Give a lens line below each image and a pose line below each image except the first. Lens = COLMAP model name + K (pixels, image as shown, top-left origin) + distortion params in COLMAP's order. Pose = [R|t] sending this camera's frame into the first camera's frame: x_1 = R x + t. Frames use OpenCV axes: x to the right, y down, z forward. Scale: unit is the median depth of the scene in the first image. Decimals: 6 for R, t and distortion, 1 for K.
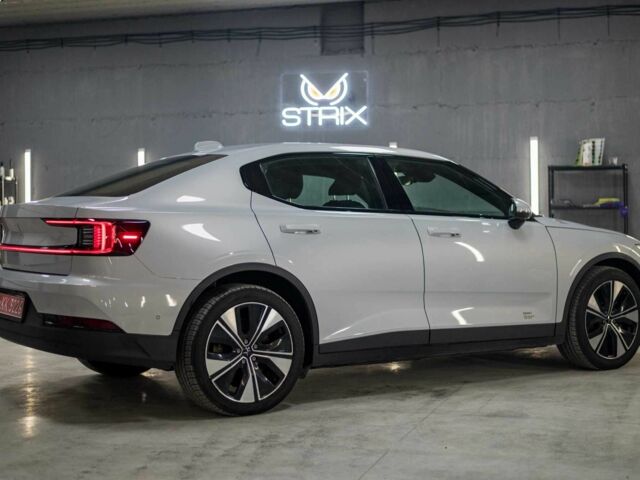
lens RADIAL K [[1027.7, 0, 320.0], [0, 1027.7, 240.0], [0, 0, 1]] dist [0.002791, 0.078818]
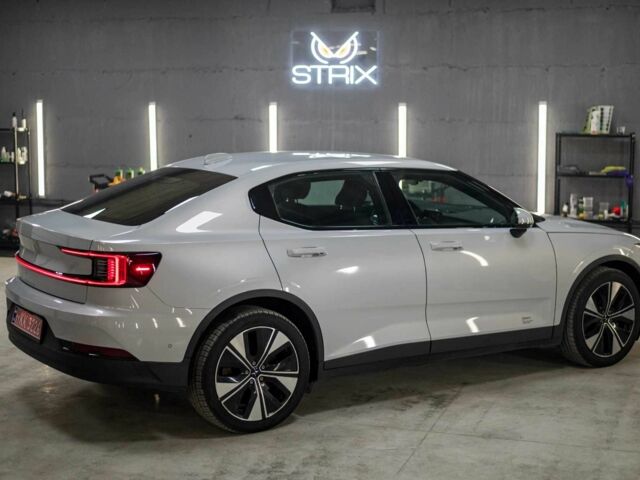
lens RADIAL K [[1027.7, 0, 320.0], [0, 1027.7, 240.0], [0, 0, 1]] dist [0.002791, 0.078818]
pose [[0.999893, 0.010160, -0.010482, 0.004291], [-0.009003, 0.994427, 0.105043, -0.116685], [0.011490, -0.104938, 0.994412, -0.023614]]
